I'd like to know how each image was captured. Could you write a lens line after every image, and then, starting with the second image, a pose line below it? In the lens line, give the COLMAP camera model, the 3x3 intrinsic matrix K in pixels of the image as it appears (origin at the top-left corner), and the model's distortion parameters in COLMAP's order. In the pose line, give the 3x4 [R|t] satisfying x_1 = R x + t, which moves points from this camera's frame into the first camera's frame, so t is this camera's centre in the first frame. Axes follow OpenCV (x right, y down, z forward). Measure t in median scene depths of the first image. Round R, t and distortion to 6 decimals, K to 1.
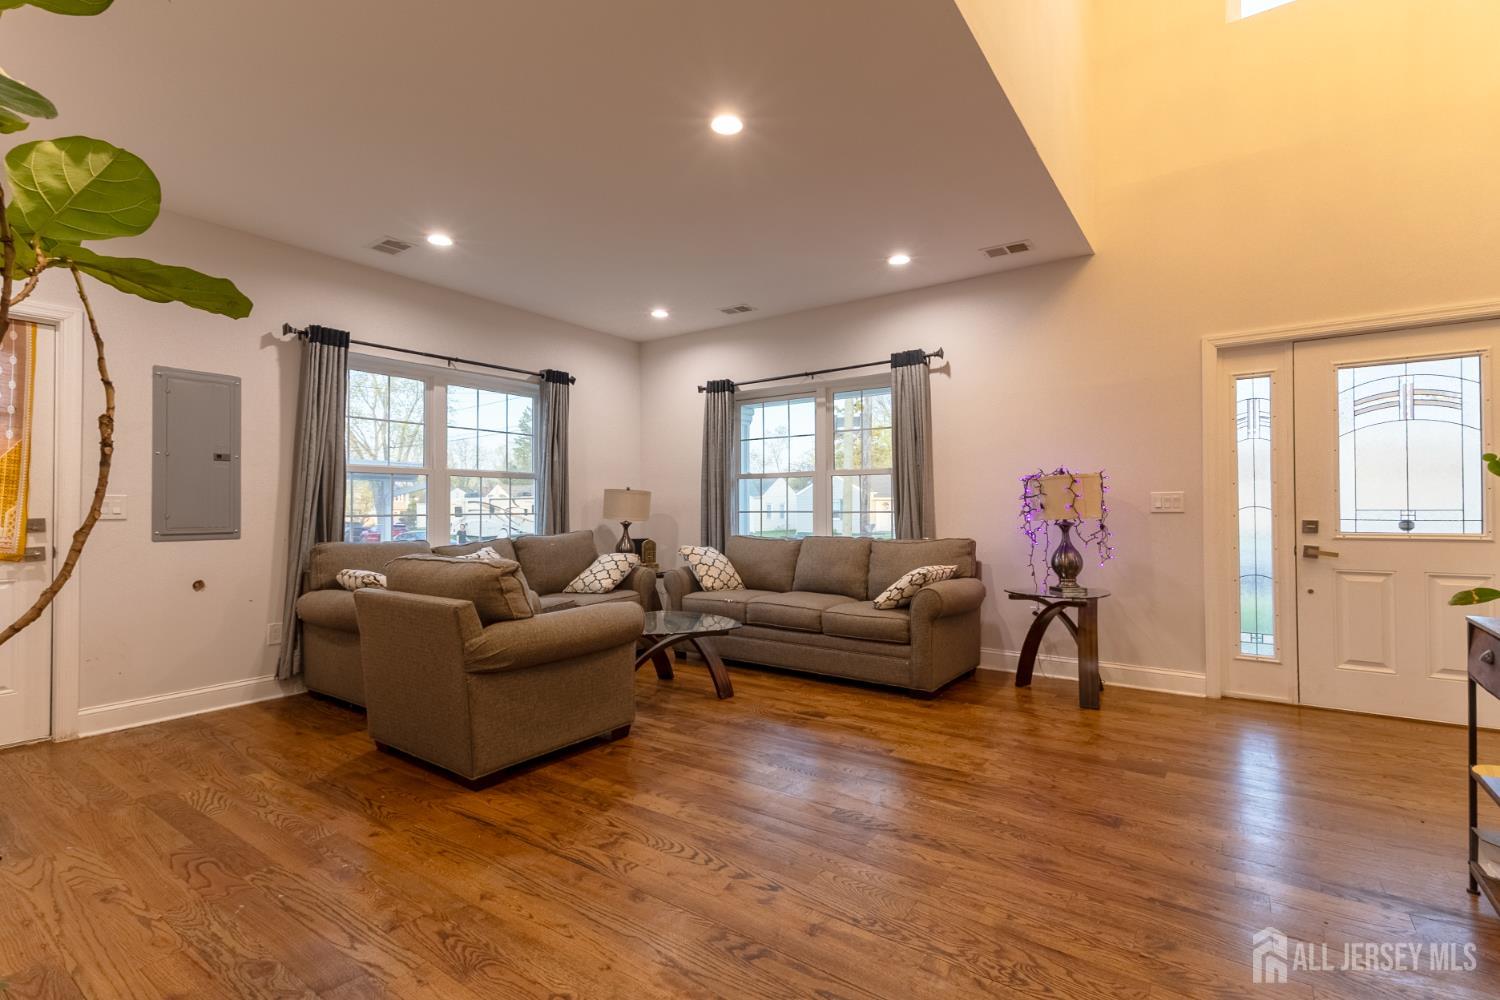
lens RADIAL K [[702.3, 0, 741.8], [0, 702.3, 503.2], [0, 0, 1]] dist [0.018076, -0.000167]
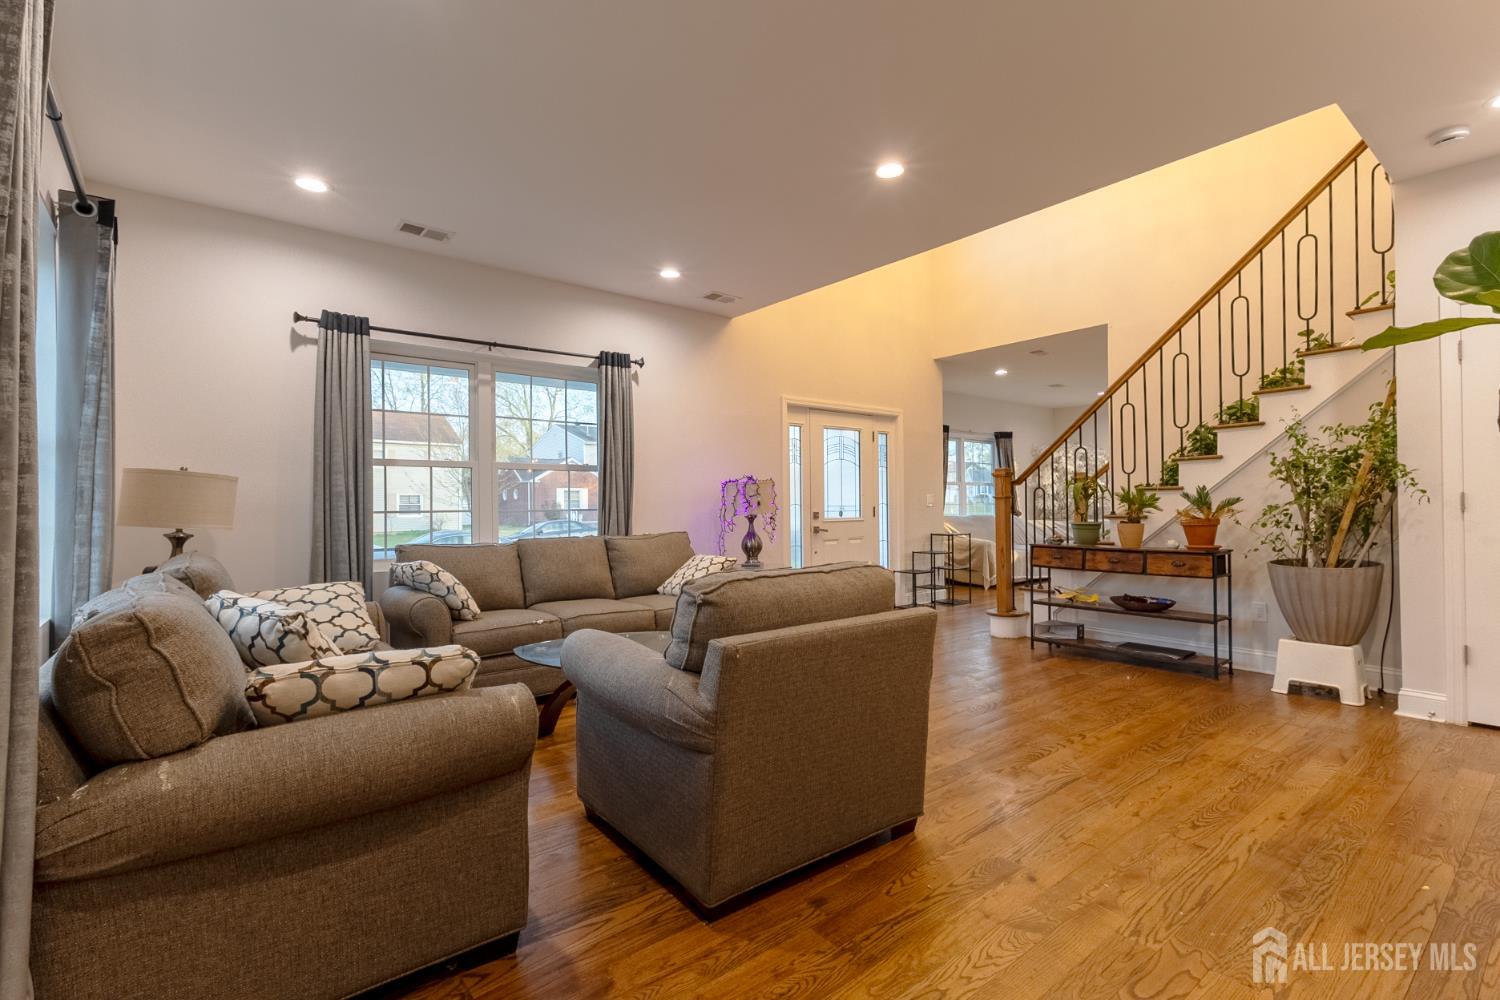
lens RADIAL K [[705.0, 0, 760.7], [0, 705.0, 498.2], [0, 0, 1]] dist [0.019663, -0.000252]
pose [[0.241369, 0.011720, 0.970363, -0.941926], [0.003033, 0.999913, -0.012831, 0.012757], [-0.970429, 0.006041, 0.241312, 0.727299]]
